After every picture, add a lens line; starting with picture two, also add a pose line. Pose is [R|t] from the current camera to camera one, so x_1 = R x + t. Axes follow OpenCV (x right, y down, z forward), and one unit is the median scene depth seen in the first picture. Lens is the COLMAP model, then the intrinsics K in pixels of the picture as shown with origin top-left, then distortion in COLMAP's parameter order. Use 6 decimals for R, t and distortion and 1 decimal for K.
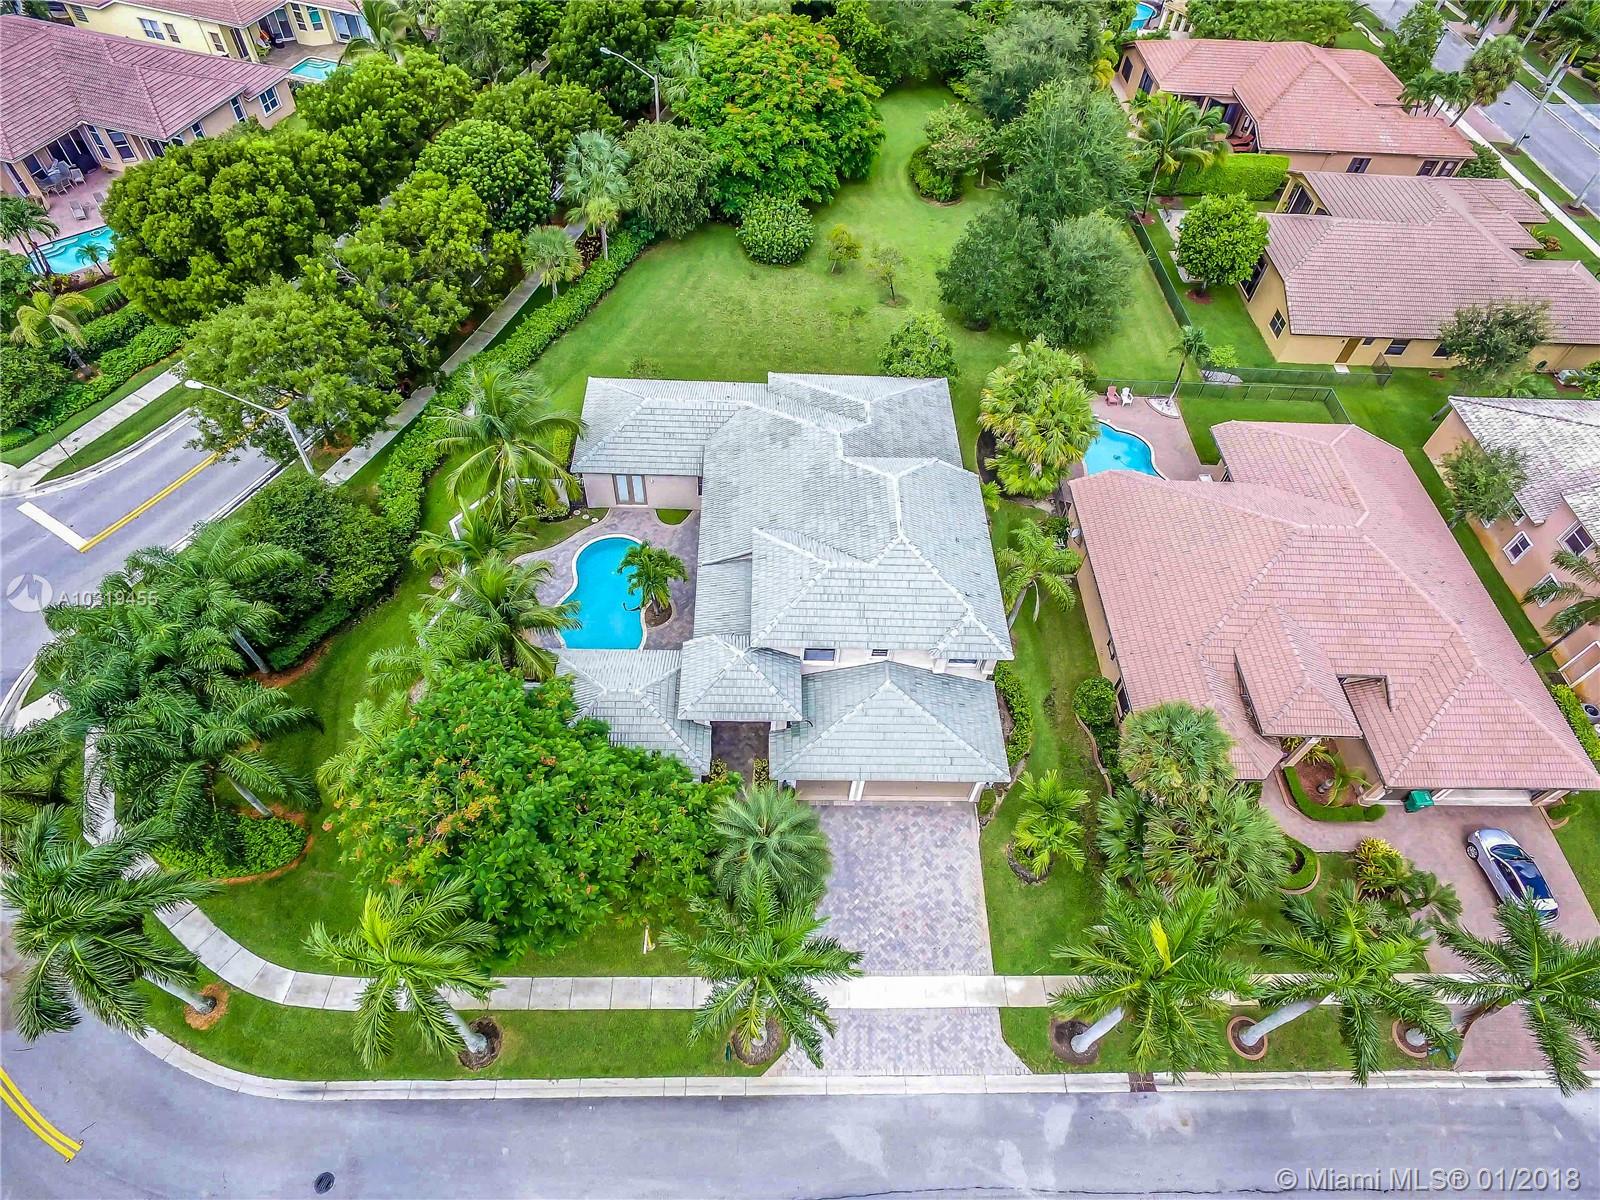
lens RADIAL K [[926.6, 0, 800.0], [0, 926.6, 600.0], [0, 0, 1]] dist [-0.004708, 0.016514]
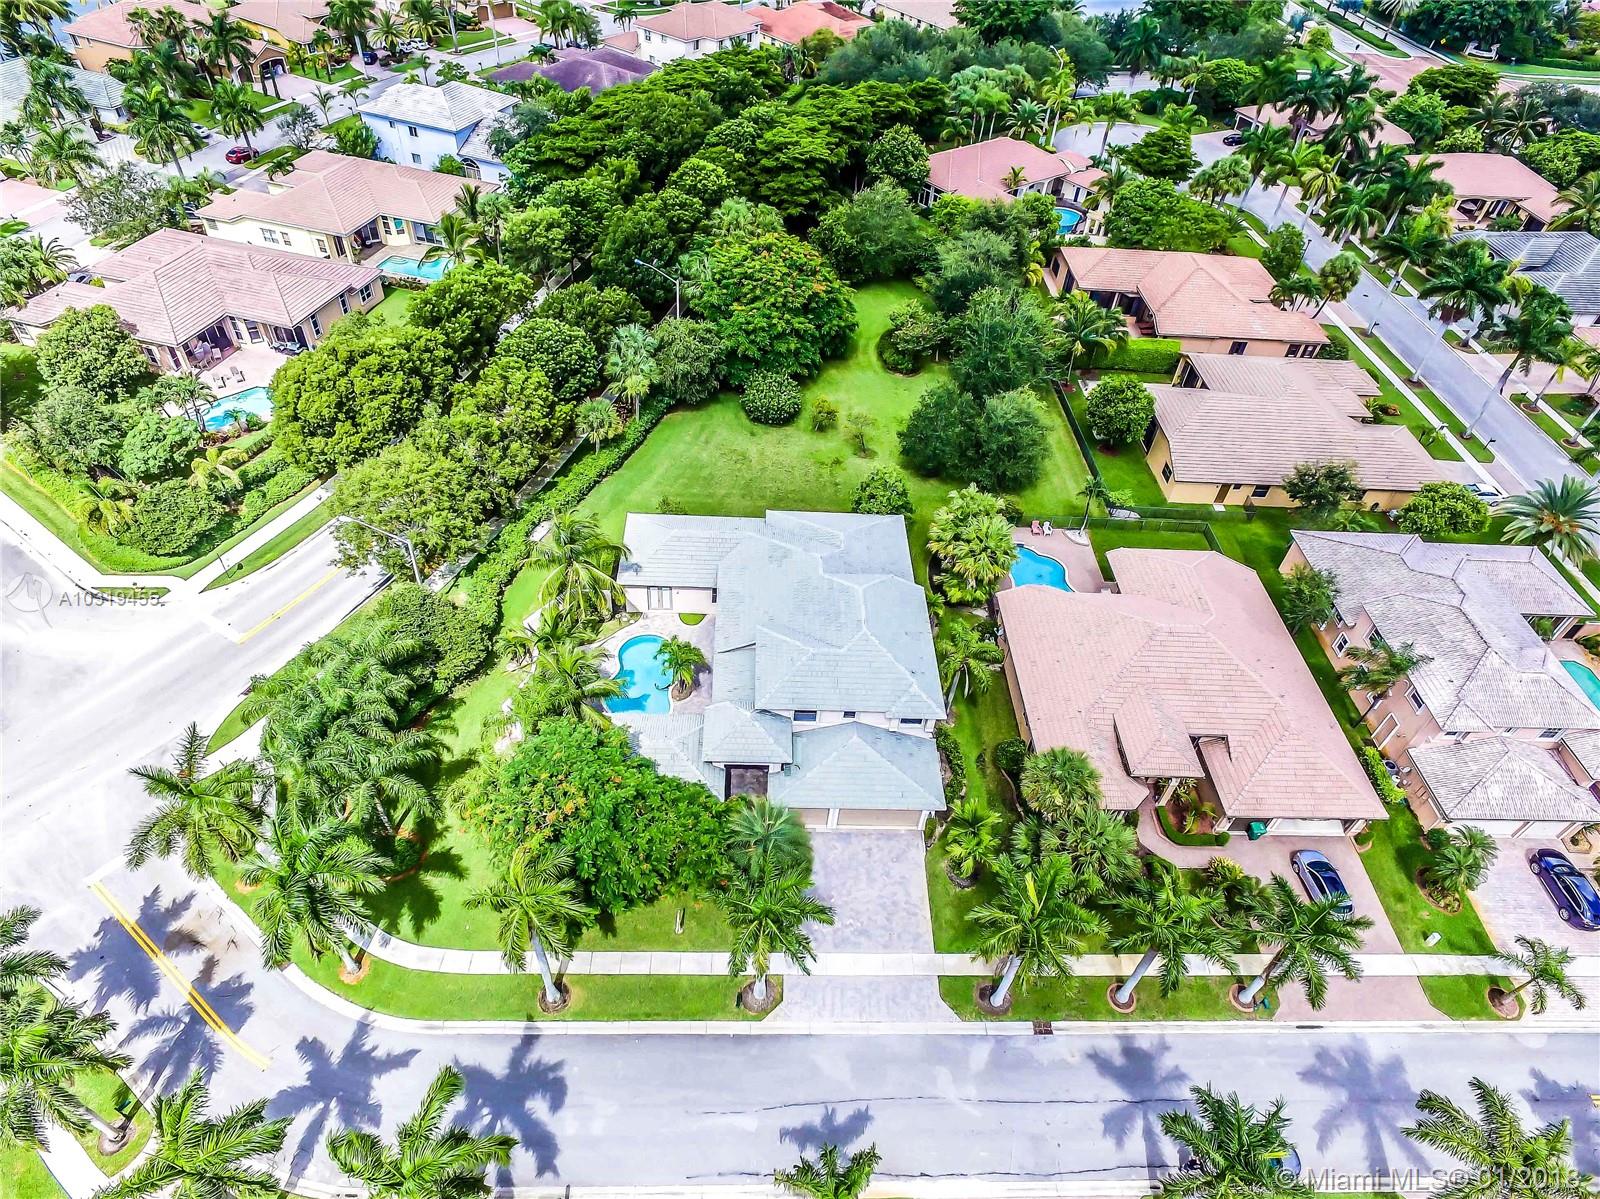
lens RADIAL K [[926.6, 0, 800.0], [0, 926.6, 599.5], [0, 0, 1]] dist [-0.004708, 0.016514]
pose [[0.999912, 0.003087, 0.012940, -0.003579], [-0.001344, 0.991174, -0.132564, 0.053969], [-0.013235, 0.132535, 0.991090, -0.286646]]
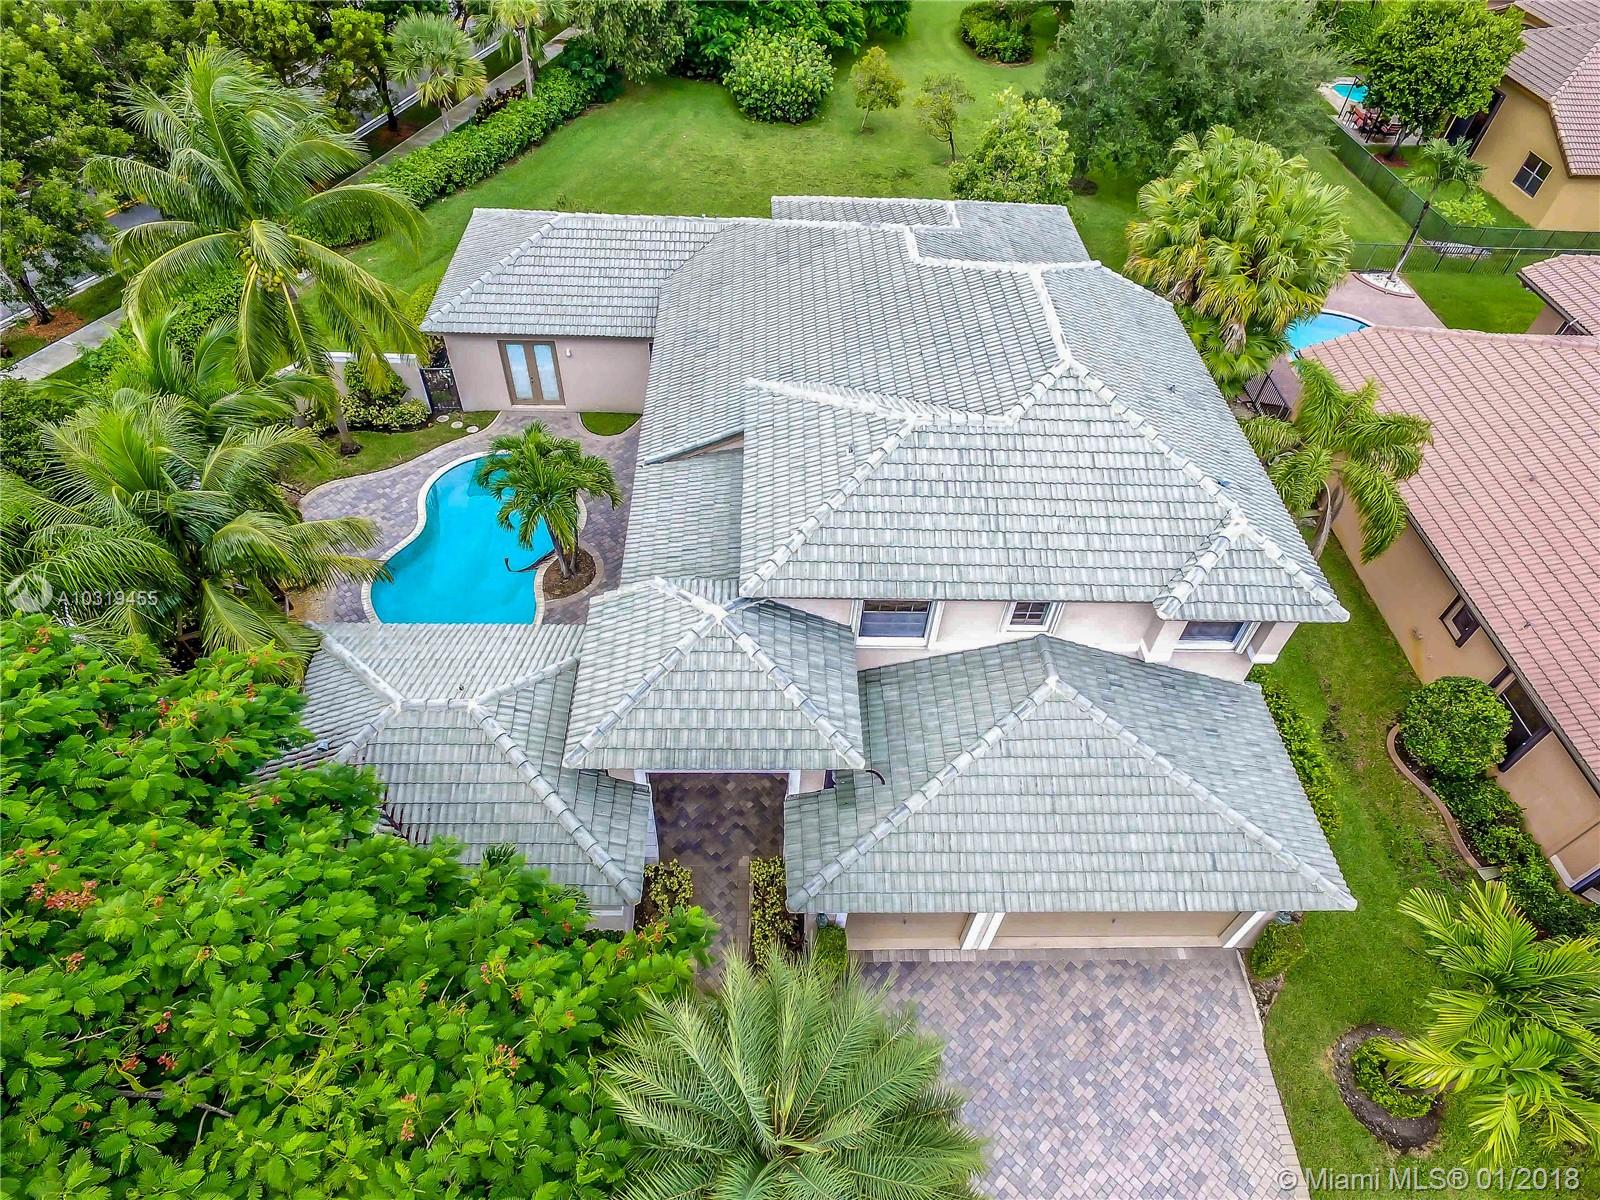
lens RADIAL K [[946.8, 0, 800.0], [0, 946.8, 600.0], [0, 0, 1]] dist [0.001198, 0.001691]
pose [[0.999905, -0.013237, -0.003748, -0.018010], [0.012937, 0.997373, -0.071270, 0.063000], [0.004682, 0.071214, 0.997450, 0.423391]]
